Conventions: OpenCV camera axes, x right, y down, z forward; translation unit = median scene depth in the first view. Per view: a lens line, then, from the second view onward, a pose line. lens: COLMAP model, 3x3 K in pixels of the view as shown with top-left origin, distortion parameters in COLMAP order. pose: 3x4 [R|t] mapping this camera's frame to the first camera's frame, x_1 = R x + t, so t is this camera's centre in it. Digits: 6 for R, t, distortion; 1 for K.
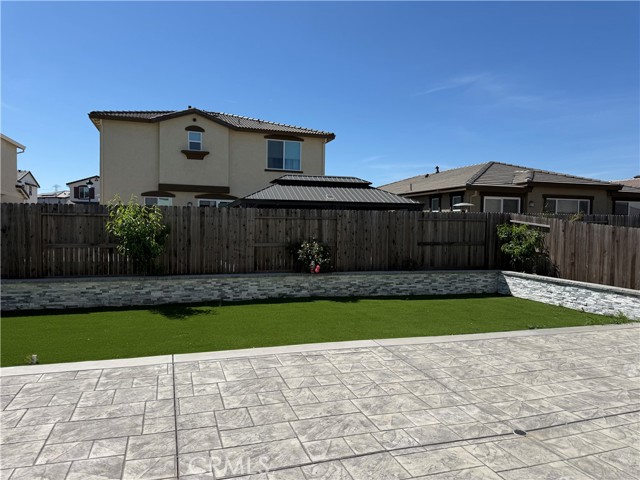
lens RADIAL K [[447.5, 0, 320.0], [0, 447.5, 240.0], [0, 0, 1]] dist [0.104532, -0.135913]
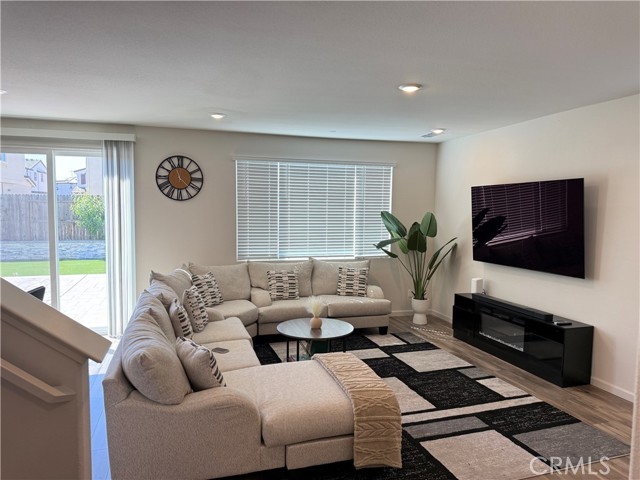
lens RADIAL K [[447.5, 0, 320.0], [0, 447.5, 240.0], [0, 0, 1]] dist [0.104532, -0.135913]
pose [[0.999801, -0.002733, -0.019744, 0.379610], [0.003404, 0.999416, 0.033999, 0.024806], [0.019639, -0.034060, 0.999227, -0.498835]]
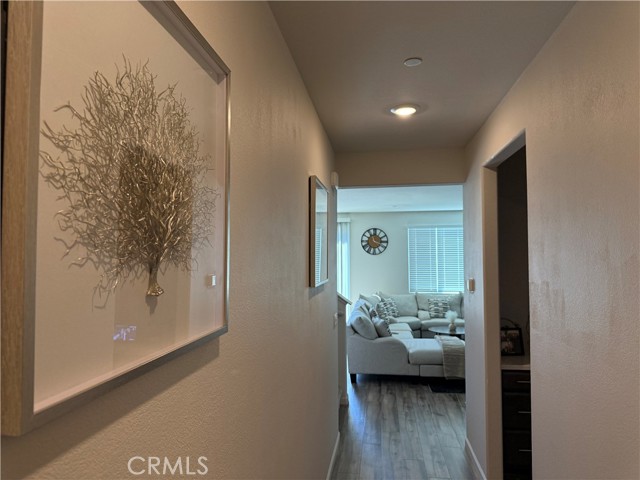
lens RADIAL K [[447.5, 0, 320.0], [0, 447.5, 240.0], [0, 0, 1]] dist [0.104532, -0.135913]
pose [[0.902785, -0.035334, -0.428639, 0.489782], [0.003491, 0.997189, -0.074849, 0.032924], [0.430079, 0.066076, 0.900370, -0.820021]]
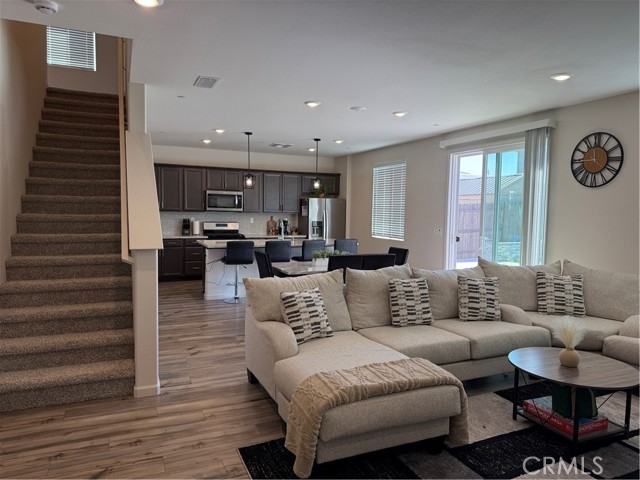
lens RADIAL K [[447.5, 0, 320.0], [0, 447.5, 240.0], [0, 0, 1]] dist [0.104532, -0.135913]
pose [[0.101662, 0.056128, -0.993234, 0.627044], [-0.052526, 0.997317, 0.050983, 0.038508], [0.993431, 0.046988, 0.104337, -0.265276]]
